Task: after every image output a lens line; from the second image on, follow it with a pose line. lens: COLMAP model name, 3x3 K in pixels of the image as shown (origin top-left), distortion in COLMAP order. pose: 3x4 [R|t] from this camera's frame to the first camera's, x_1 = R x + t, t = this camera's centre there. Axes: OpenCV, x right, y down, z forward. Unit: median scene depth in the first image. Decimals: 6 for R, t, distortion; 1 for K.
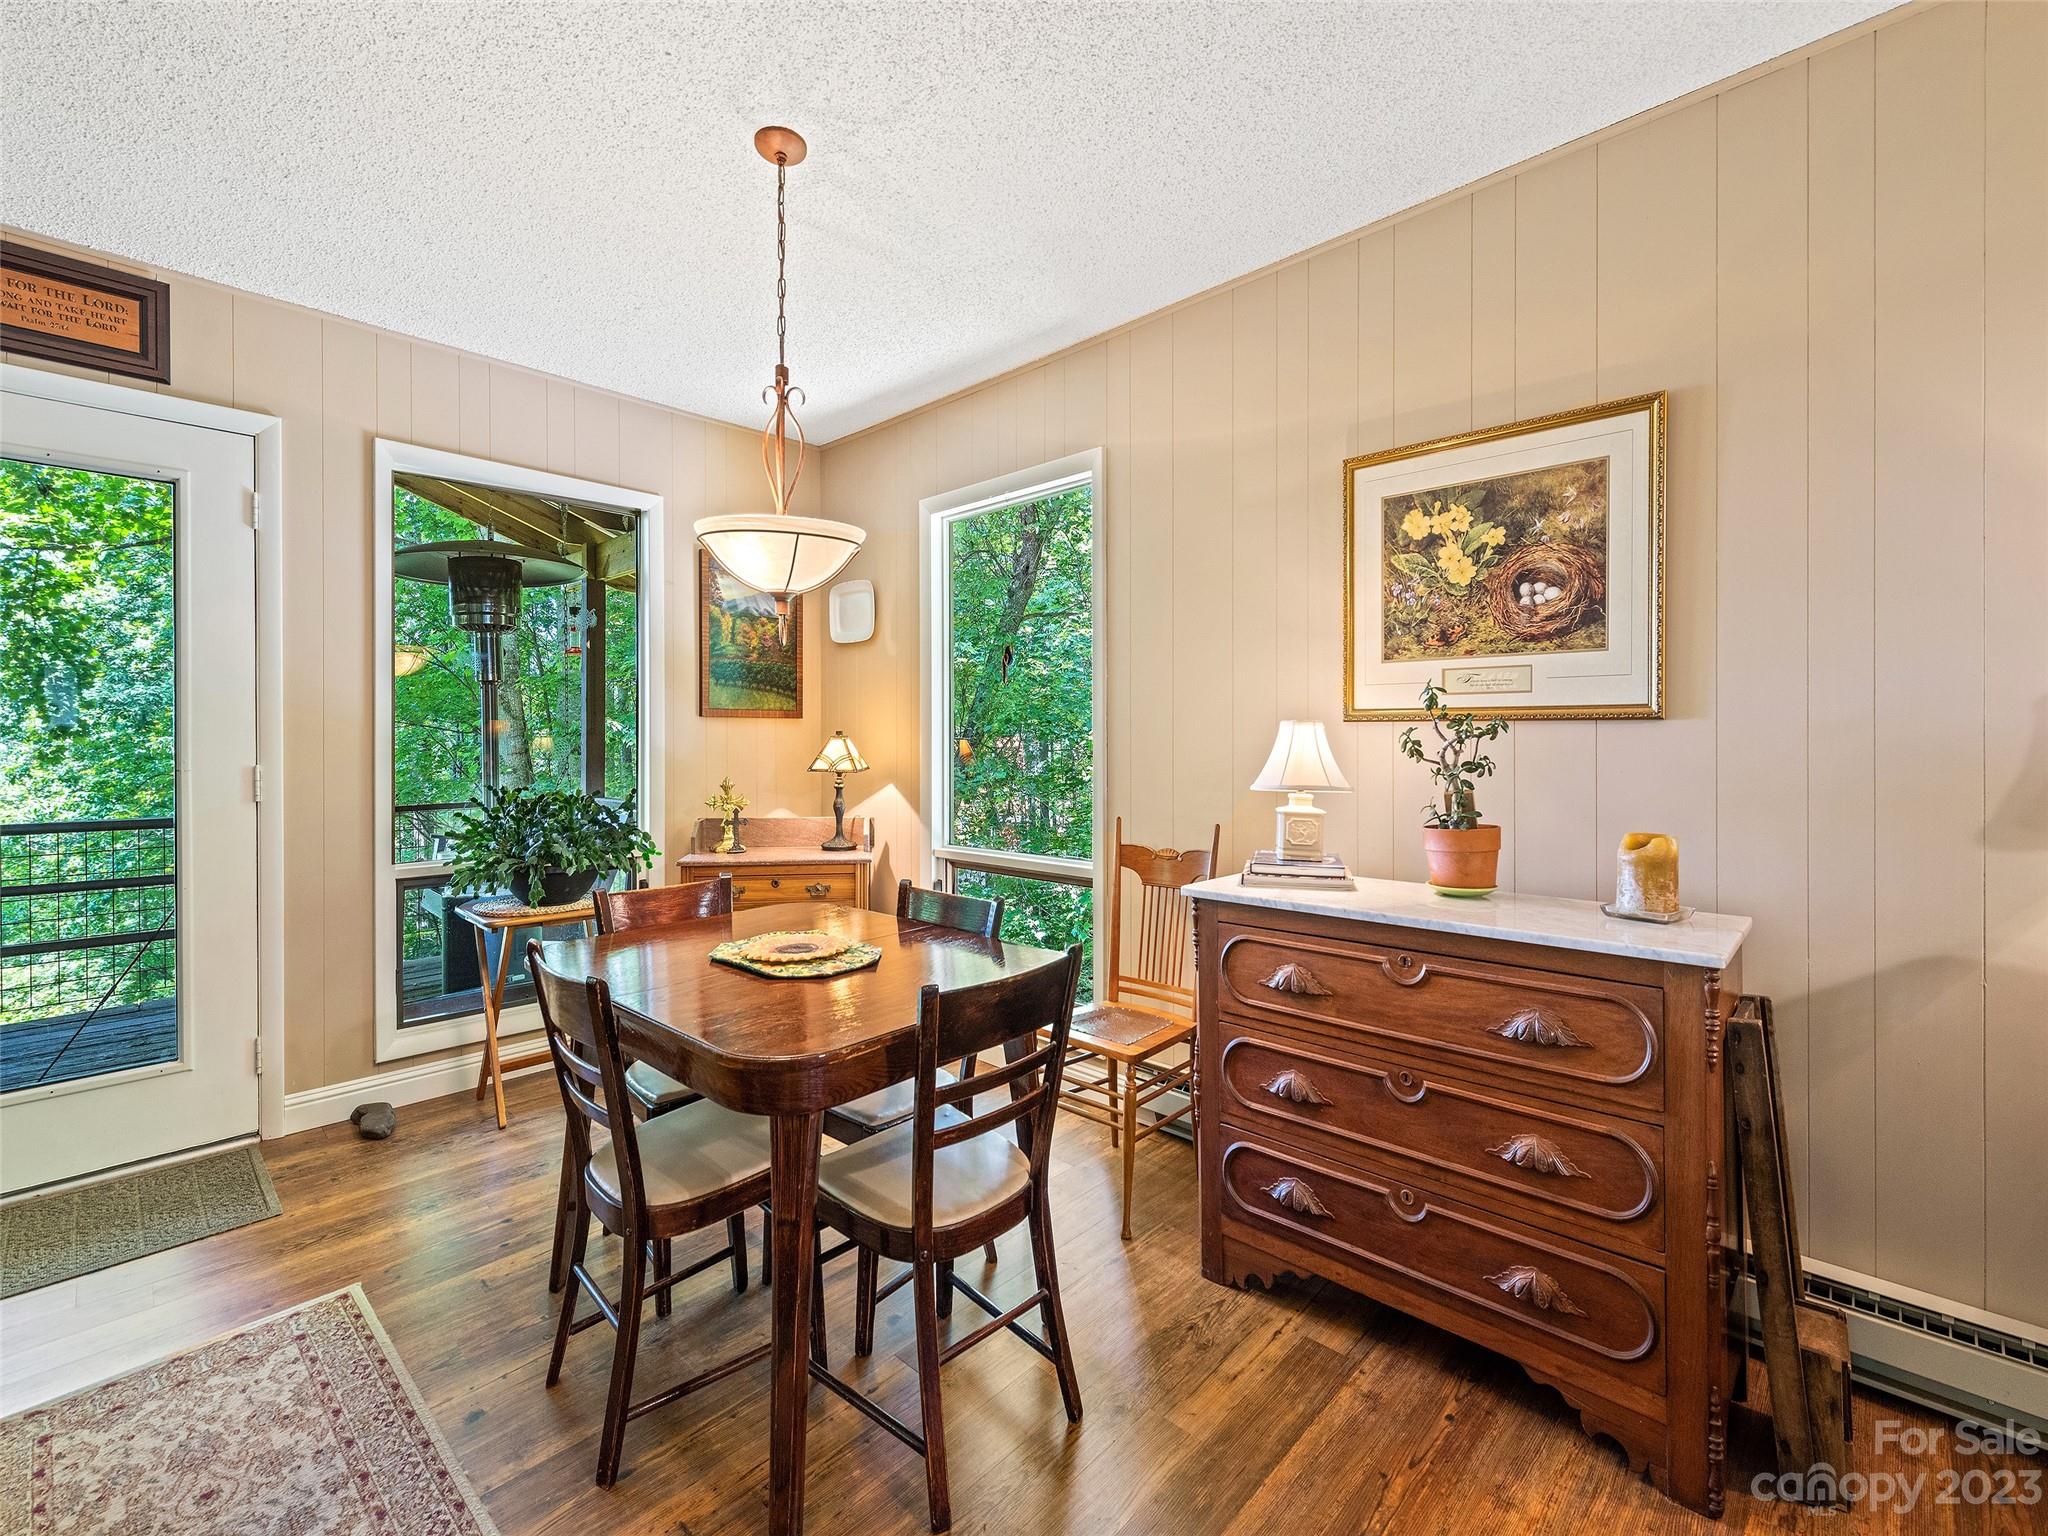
lens RADIAL K [[894.8, 0, 1020.5], [0, 894.8, 742.3], [0, 0, 1]] dist [0.001496, -0.000081]
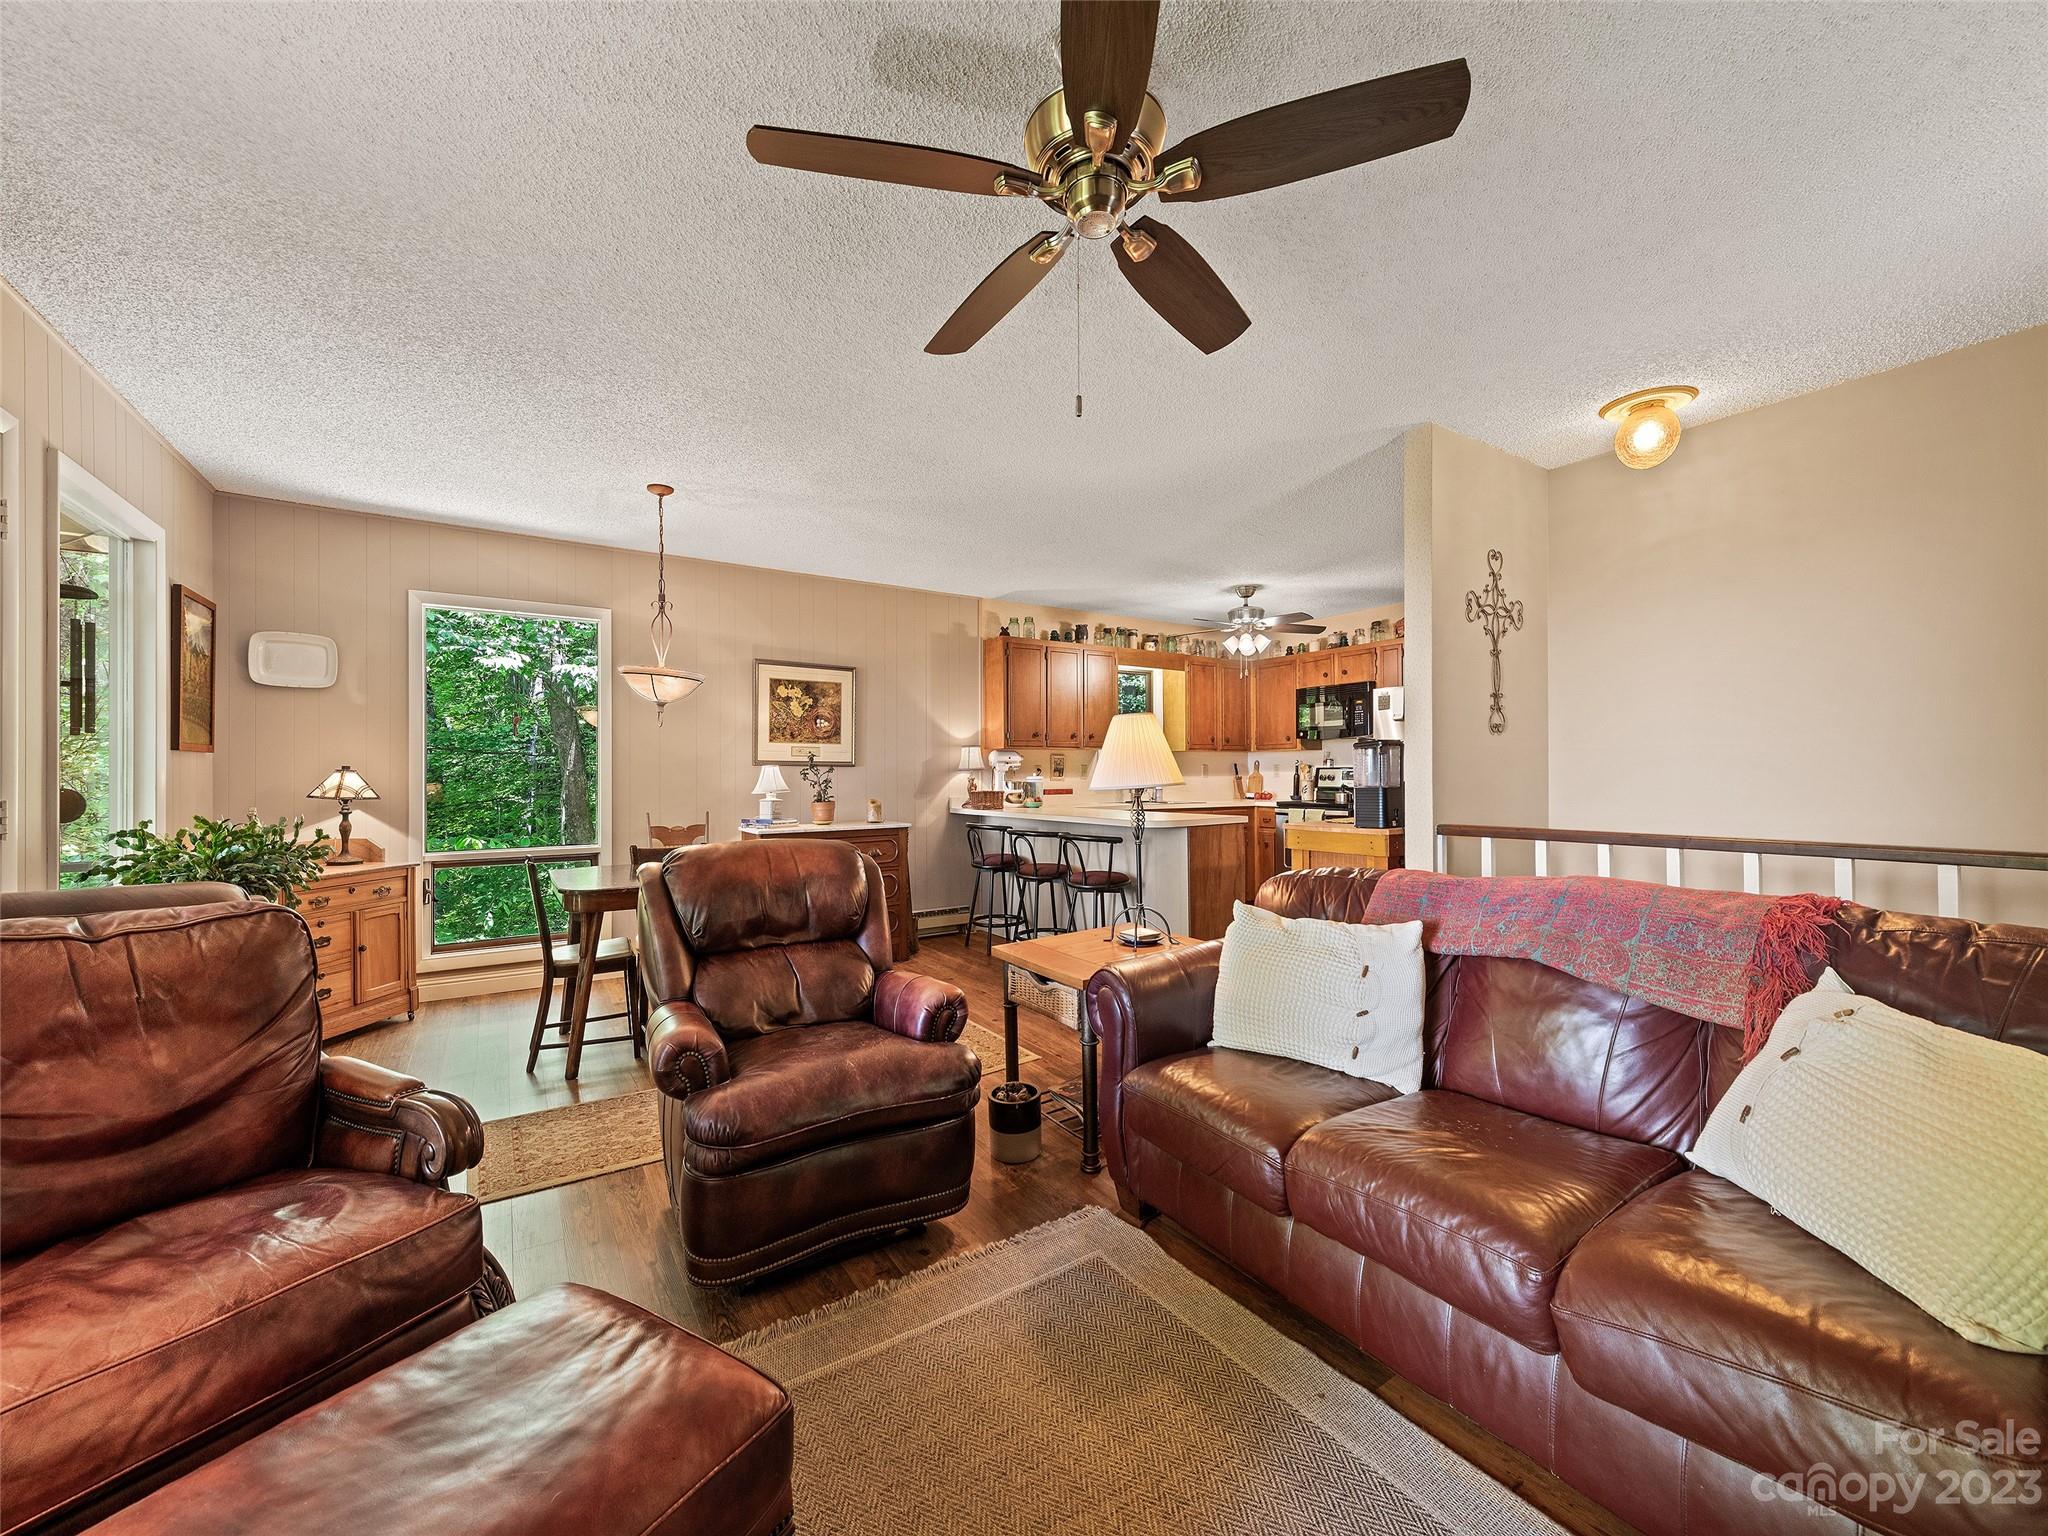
lens RADIAL K [[802.6, 0, 1028.5], [0, 802.6, 764.3], [0, 0, 1]] dist [0.002169, 0.000175]
pose [[0.203939, 0.013686, 0.978888, -1.808287], [0.005679, 0.999869, -0.015162, 0.012393], [-0.978967, 0.008651, 0.203835, -0.198536]]
